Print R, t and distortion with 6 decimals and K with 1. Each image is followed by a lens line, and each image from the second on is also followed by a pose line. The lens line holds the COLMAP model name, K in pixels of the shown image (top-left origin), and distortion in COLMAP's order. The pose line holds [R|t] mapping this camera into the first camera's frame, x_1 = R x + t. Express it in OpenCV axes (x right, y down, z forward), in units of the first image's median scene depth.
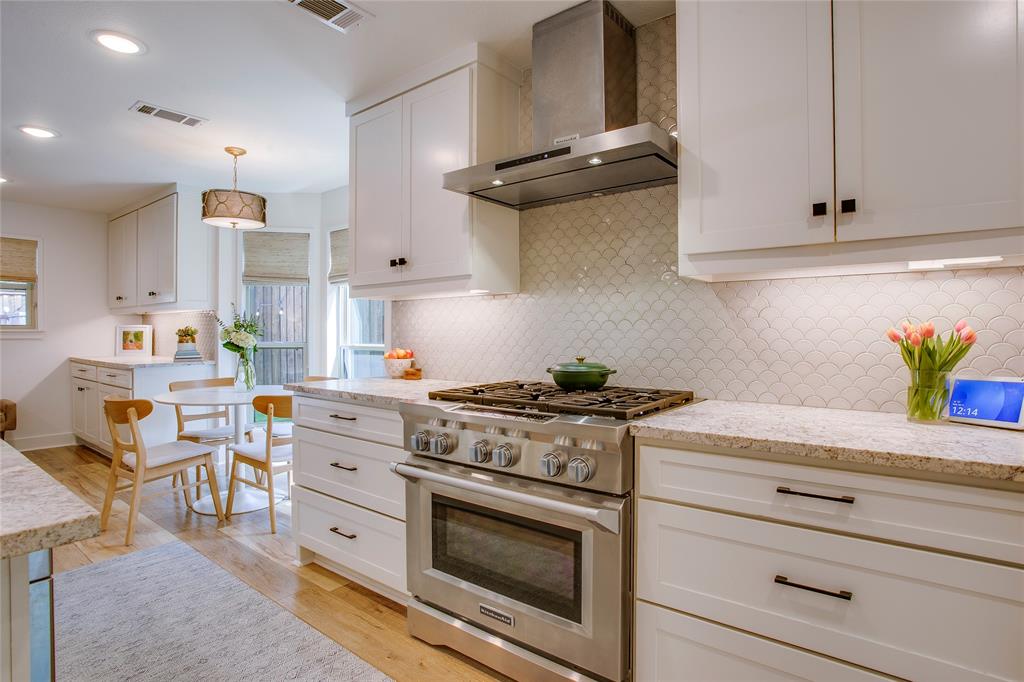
lens RADIAL K [[538.2, 0, 533.3], [0, 538.2, 335.9], [0, 0, 1]] dist [-0.064707, 0.028274]
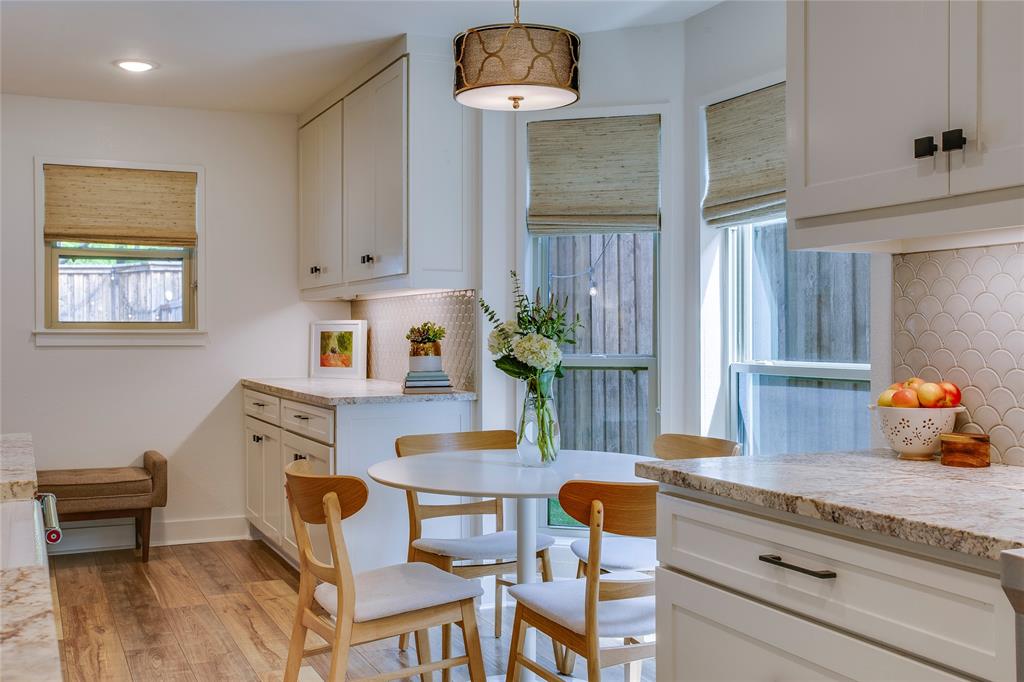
lens RADIAL K [[1138.1, 0, 482.1], [0, 1138.1, 328.2], [0, 0, 1]] dist [0.056253, 0.000000]
pose [[0.863736, -0.004407, -0.503925, -0.111008], [-0.000191, 0.999959, -0.009073, -0.004975], [0.503944, 0.007933, 0.863700, 0.152803]]
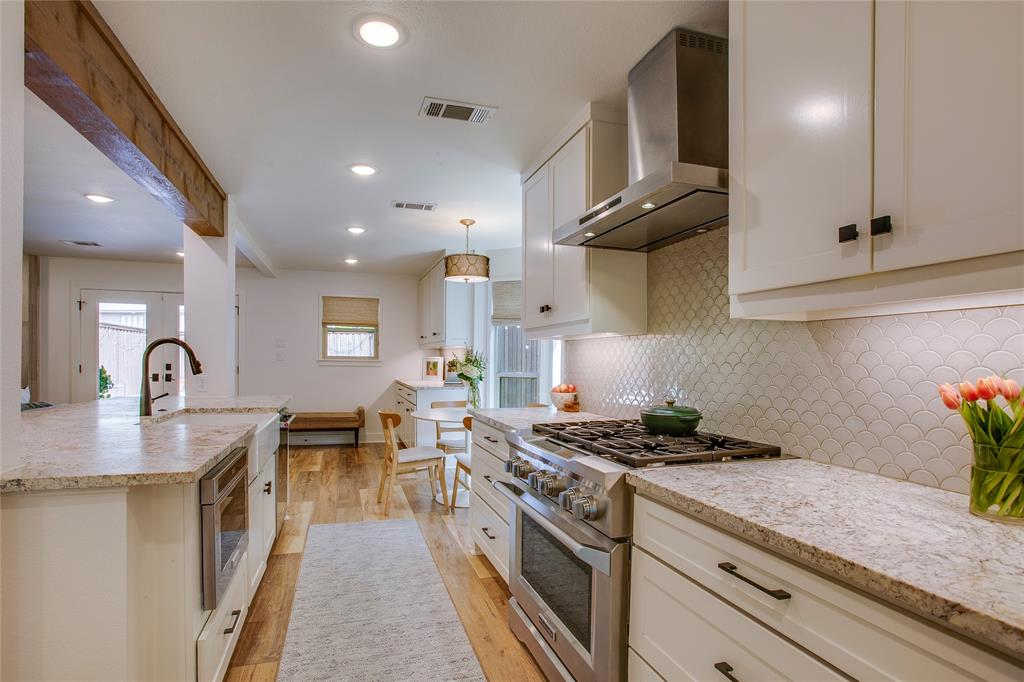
lens RADIAL K [[514.6, 0, 493.6], [0, 514.6, 370.9], [0, 0, 1]] dist [-0.047207, 0.018581]
pose [[0.812862, 0.020799, -0.582085, 0.261392], [-0.013664, 0.999768, 0.016642, -0.018298], [0.582296, -0.005574, 0.812958, 0.034738]]
